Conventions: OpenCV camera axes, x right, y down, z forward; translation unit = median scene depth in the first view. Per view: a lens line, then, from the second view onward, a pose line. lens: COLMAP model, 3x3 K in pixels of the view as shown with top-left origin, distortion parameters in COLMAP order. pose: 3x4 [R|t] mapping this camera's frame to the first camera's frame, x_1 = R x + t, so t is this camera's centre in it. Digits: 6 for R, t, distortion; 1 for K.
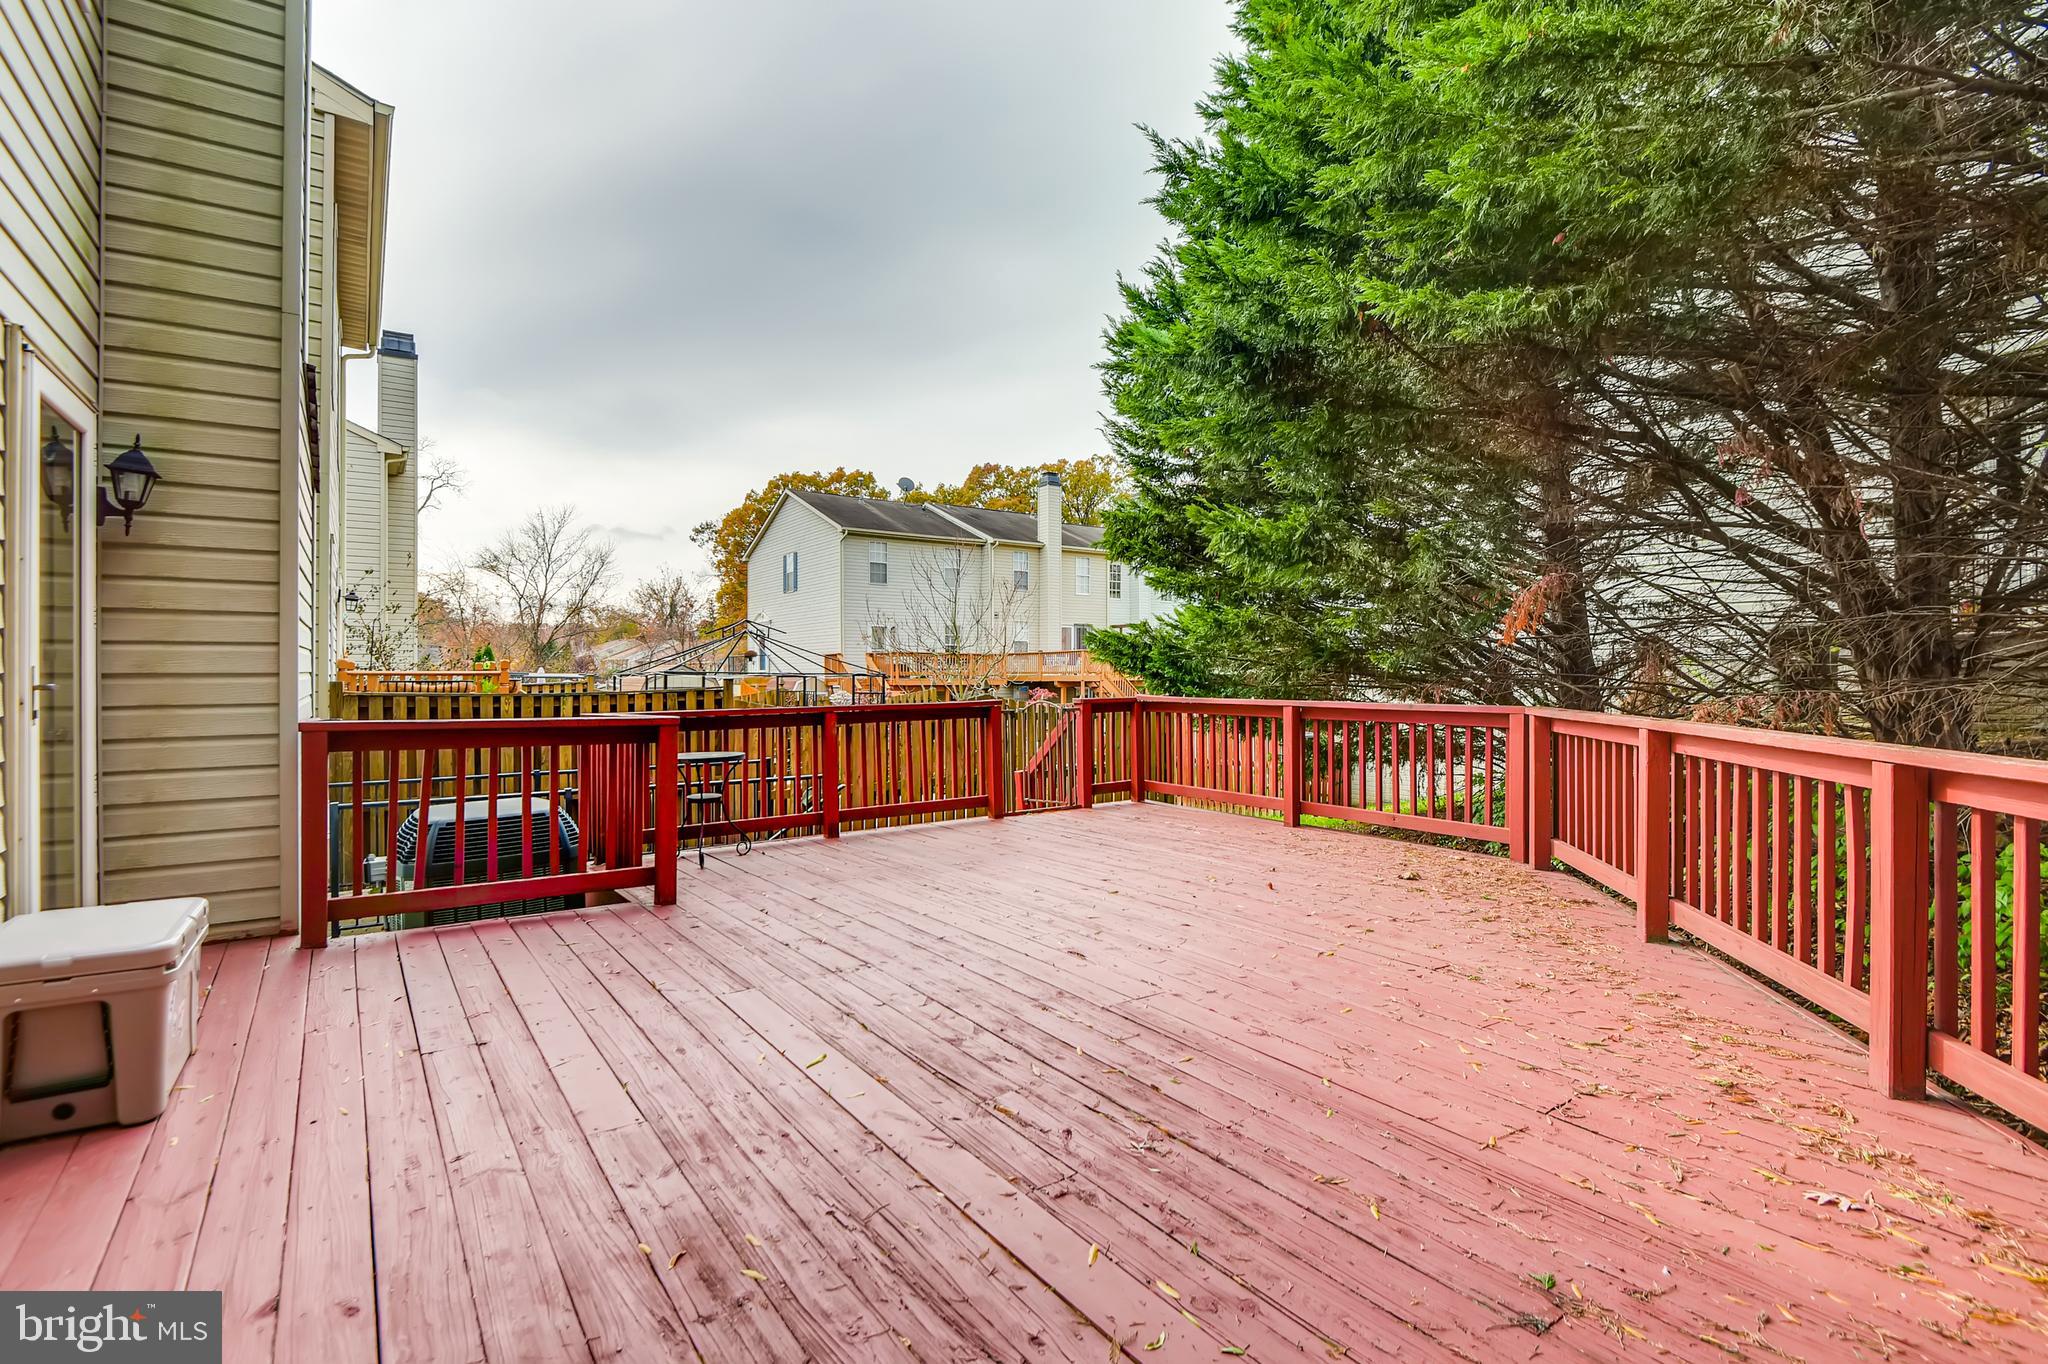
lens RADIAL K [[968.9, 0, 1000.4], [0, 968.9, 679.5], [0, 0, 1]] dist [0.022295, -0.016051]
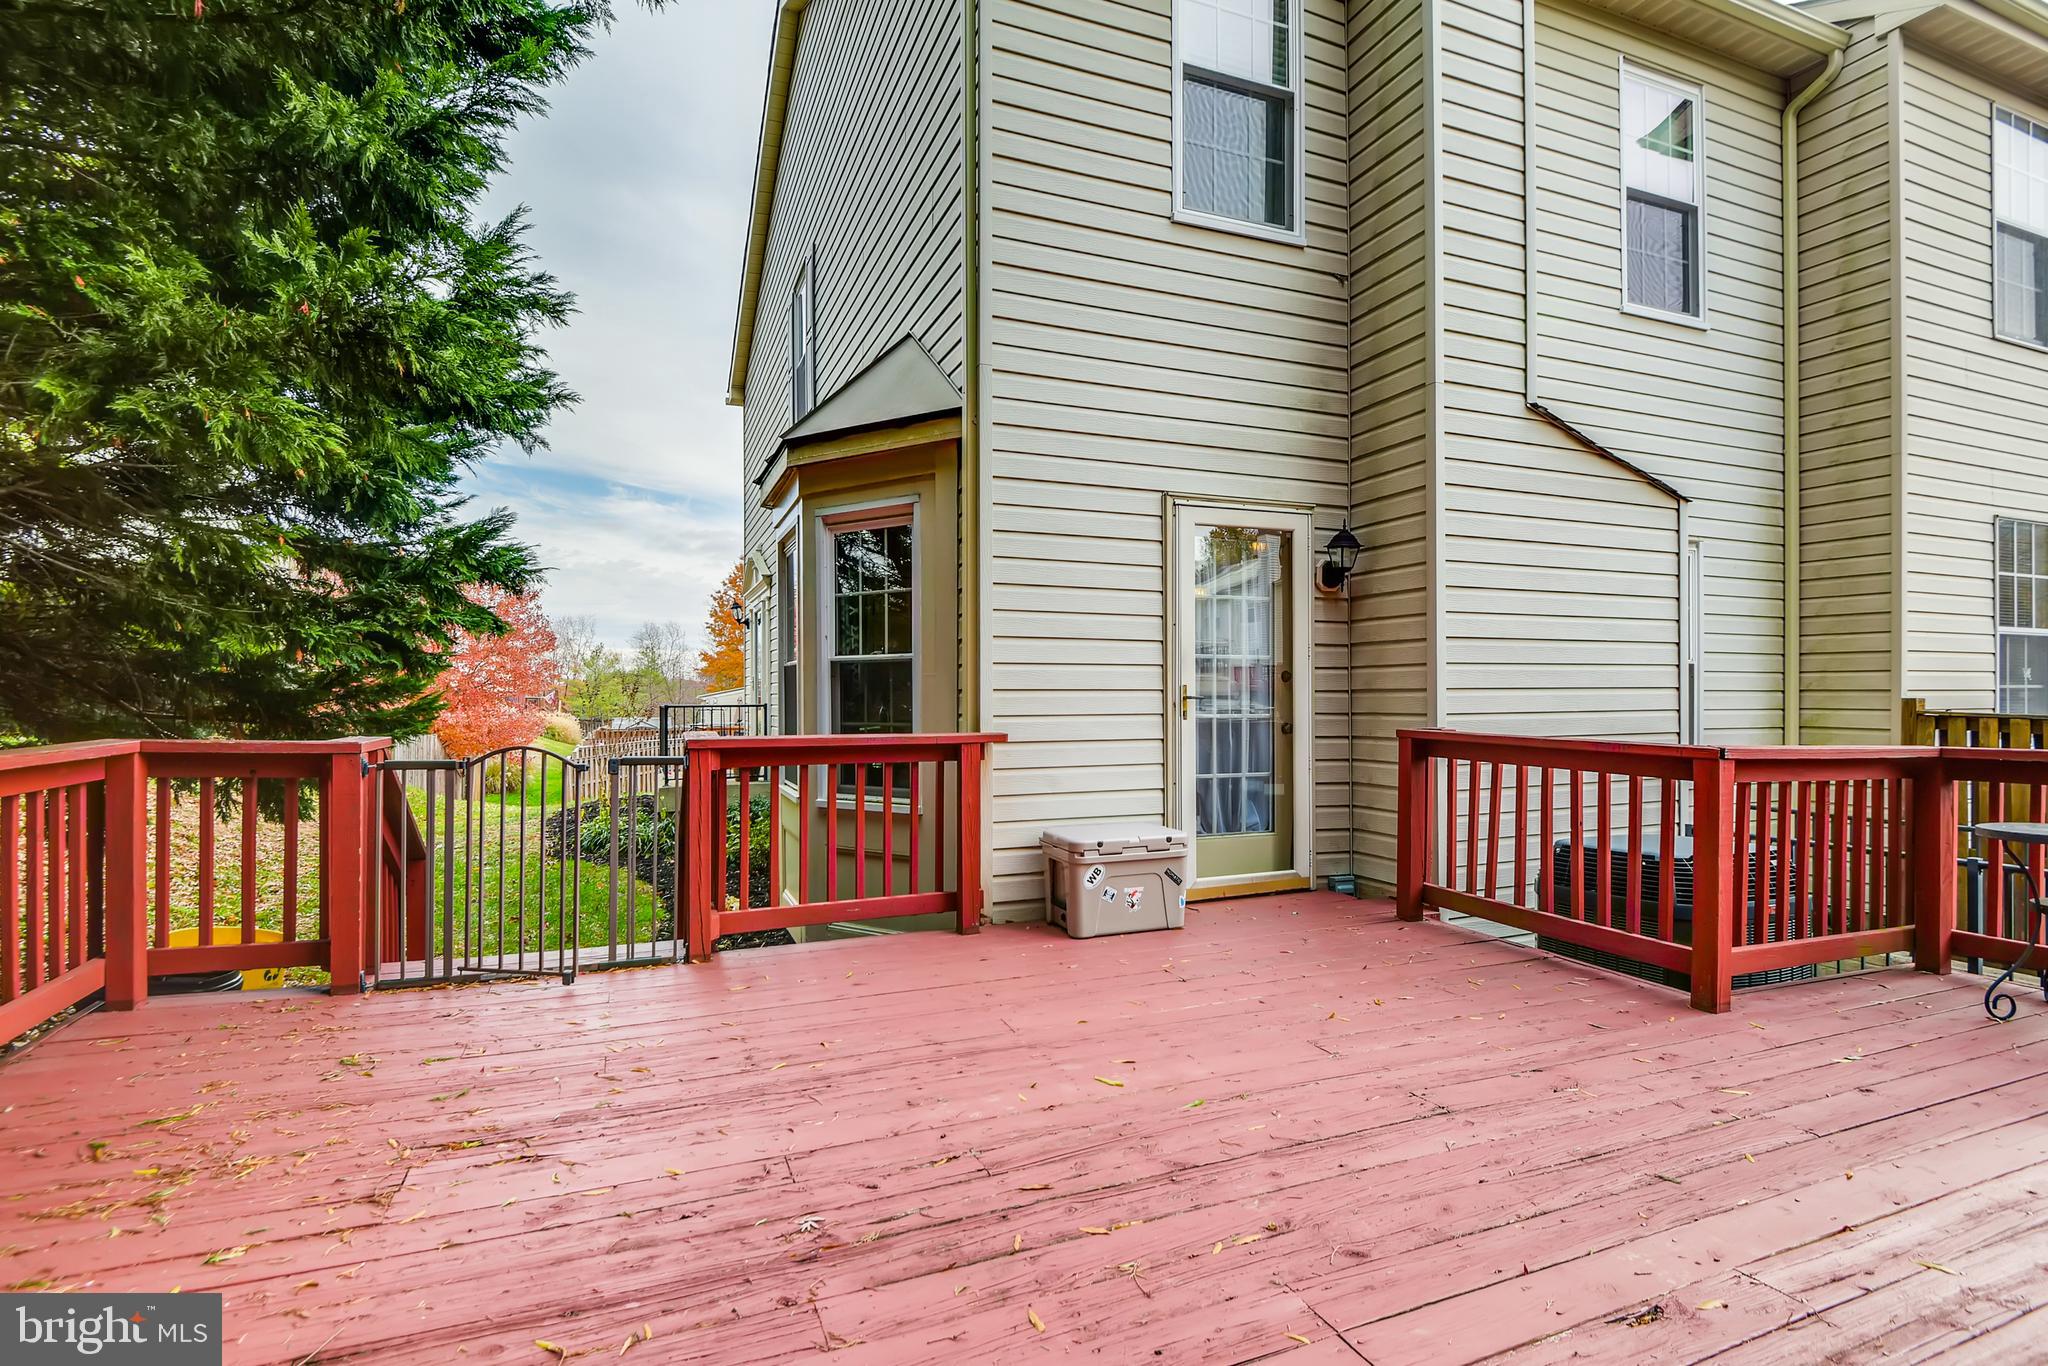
lens RADIAL K [[968.9, 0, 1000.4], [0, 968.9, 680.5], [0, 0, 1]] dist [0.022295, -0.016051]
pose [[-0.216486, -0.009383, -0.976241, 0.816450], [-0.006439, 0.999946, -0.008183, -0.004114], [0.976265, 0.004514, -0.216535, 1.136024]]
